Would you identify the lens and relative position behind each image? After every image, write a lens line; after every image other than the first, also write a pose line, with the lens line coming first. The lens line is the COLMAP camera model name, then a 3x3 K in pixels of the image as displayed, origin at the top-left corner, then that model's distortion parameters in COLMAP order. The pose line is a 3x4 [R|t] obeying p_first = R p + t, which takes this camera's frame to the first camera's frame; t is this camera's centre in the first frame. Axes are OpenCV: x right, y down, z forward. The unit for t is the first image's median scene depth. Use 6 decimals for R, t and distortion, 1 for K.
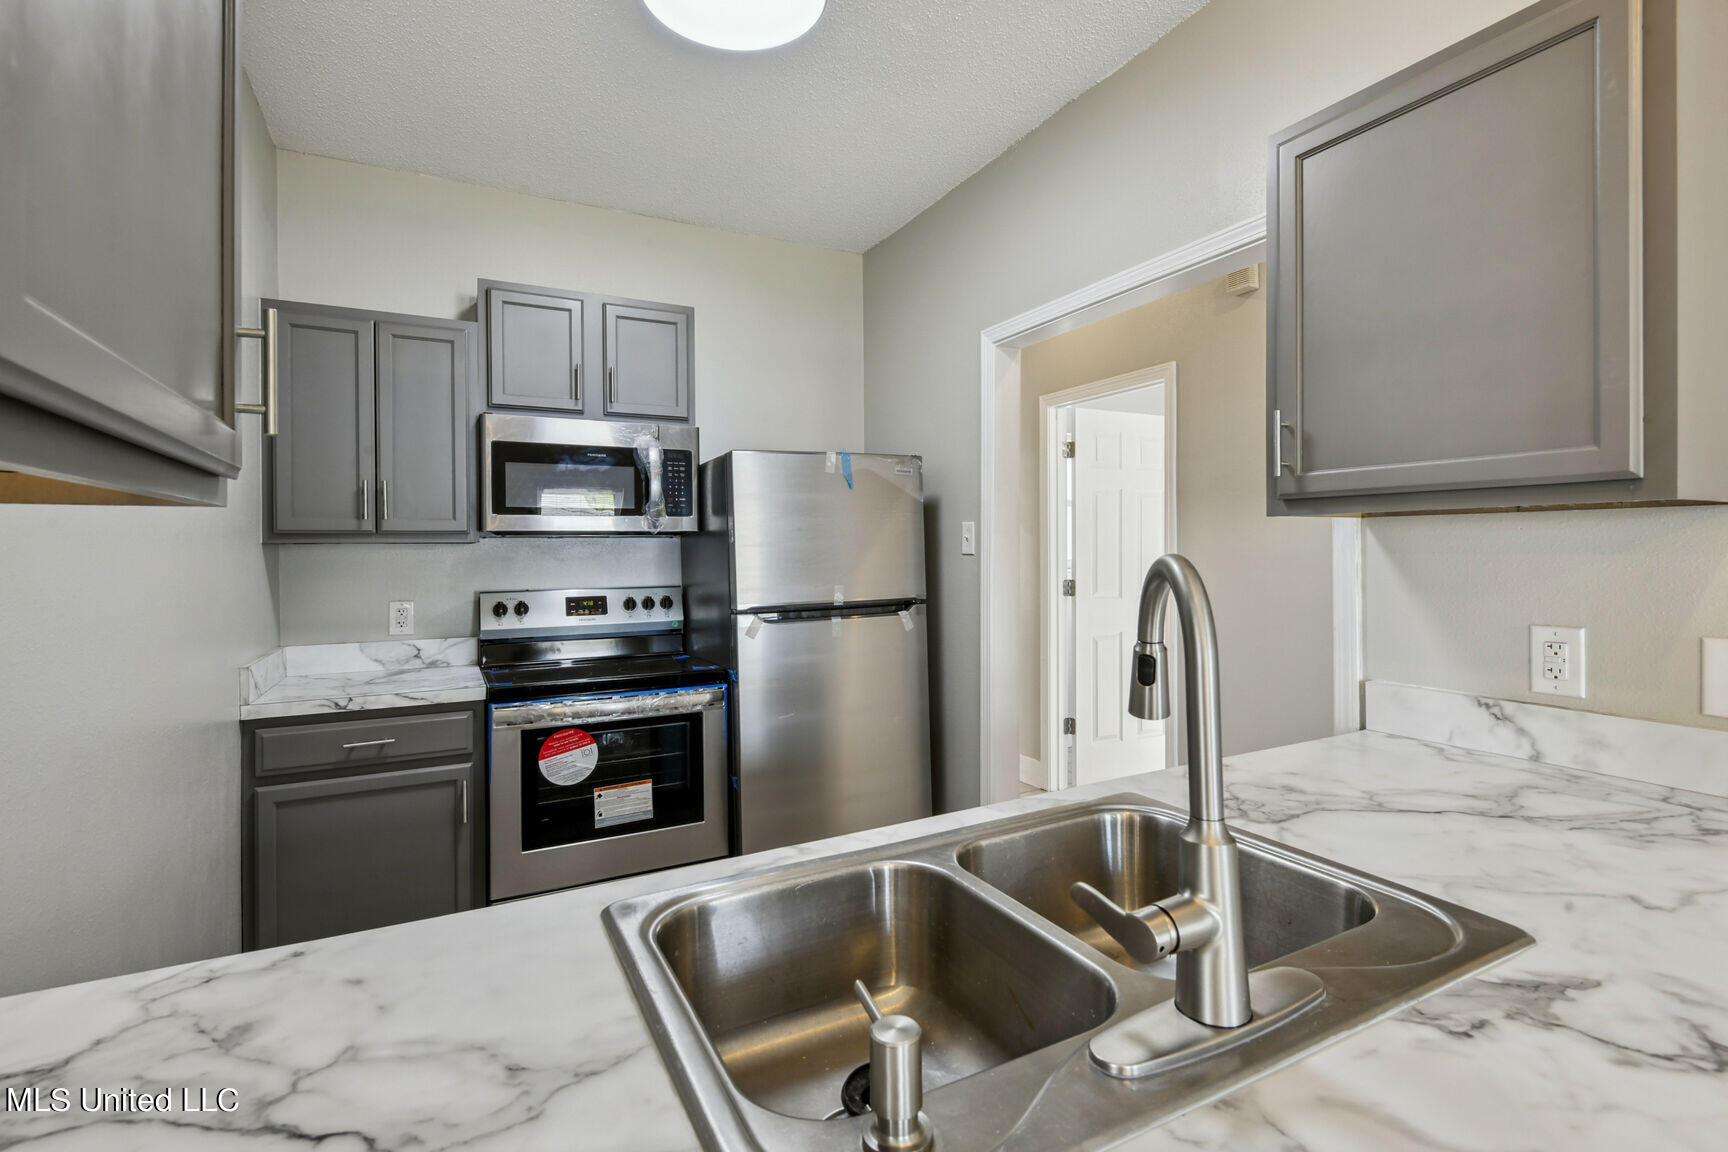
lens RADIAL K [[786.1, 0, 861.5], [0, 786.1, 543.4], [0, 0, 1]] dist [-0.000847, -0.000246]
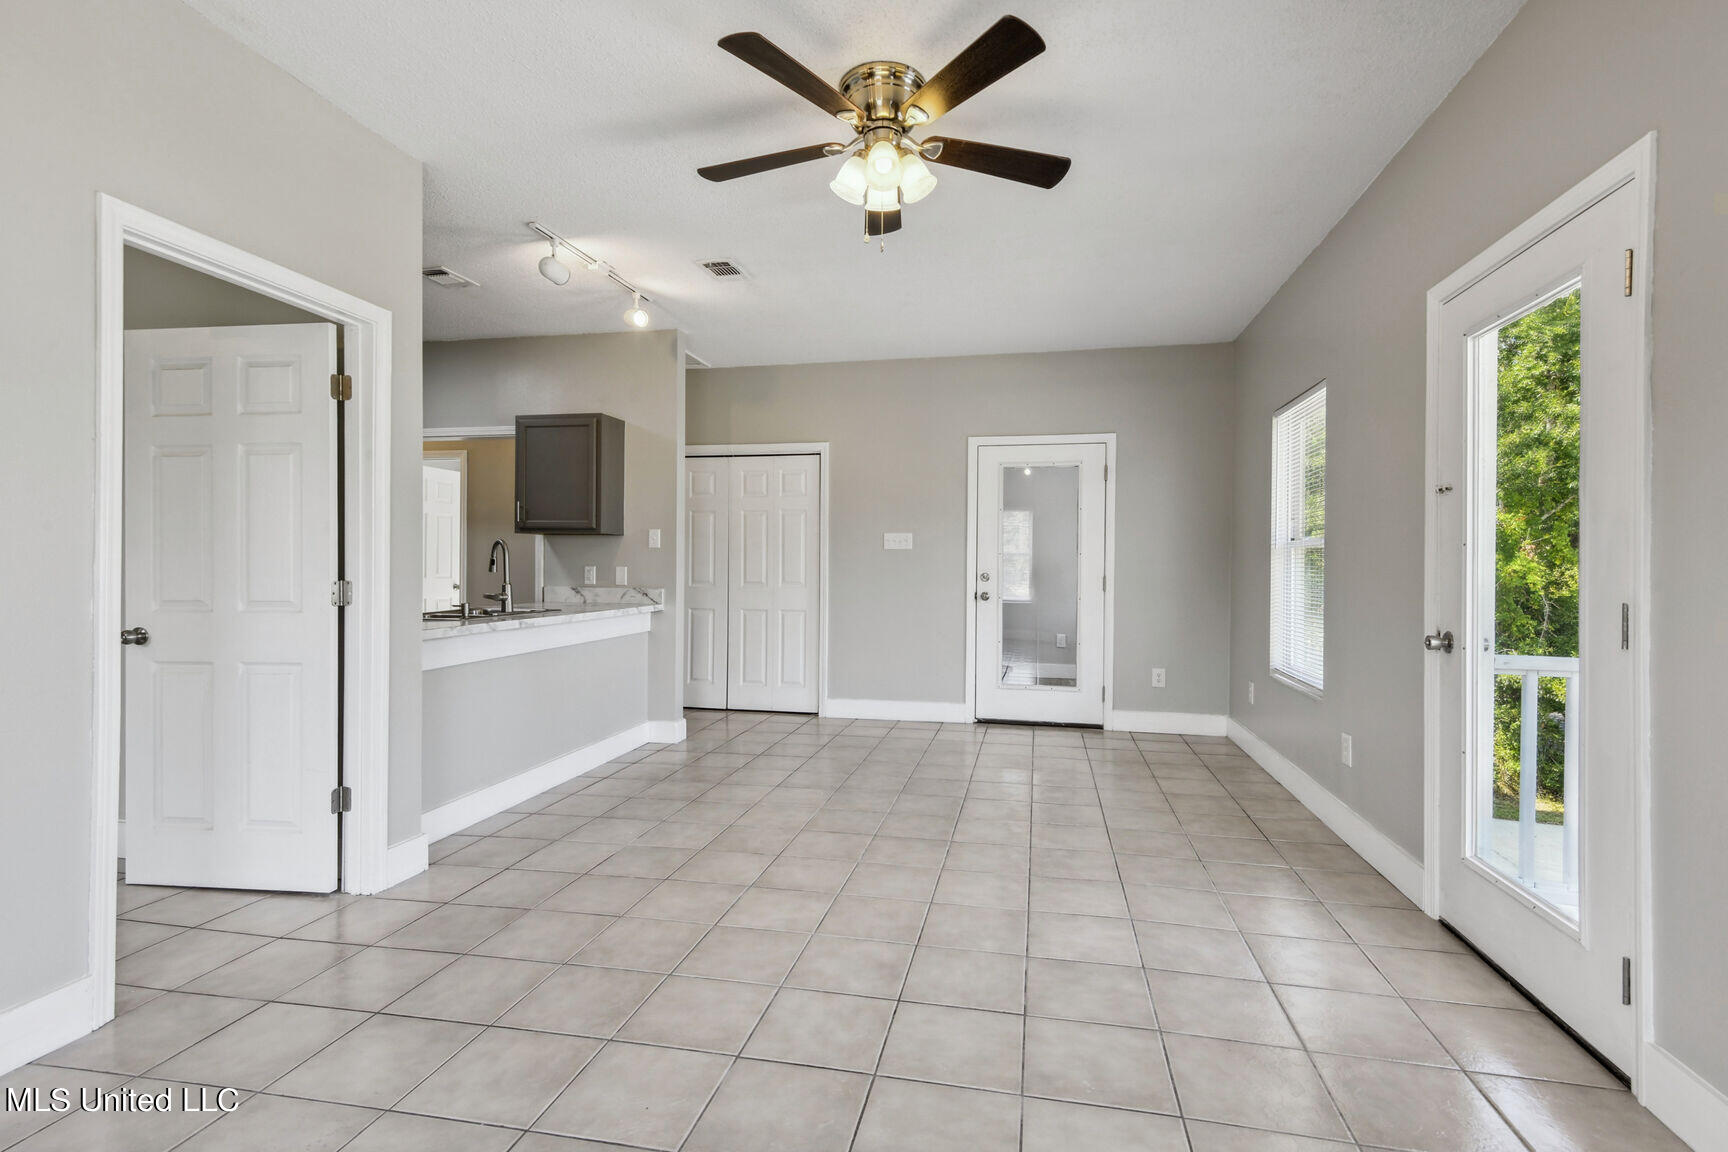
lens RADIAL K [[830.0, 0, 866.6], [0, 830.0, 554.3], [0, 0, 1]] dist [-0.000432, -0.000053]
pose [[0.642935, 0.009495, 0.765862, -1.260287], [-0.008913, 0.999948, -0.004914, 0.057512], [-0.765869, -0.003667, 0.642987, -2.486413]]
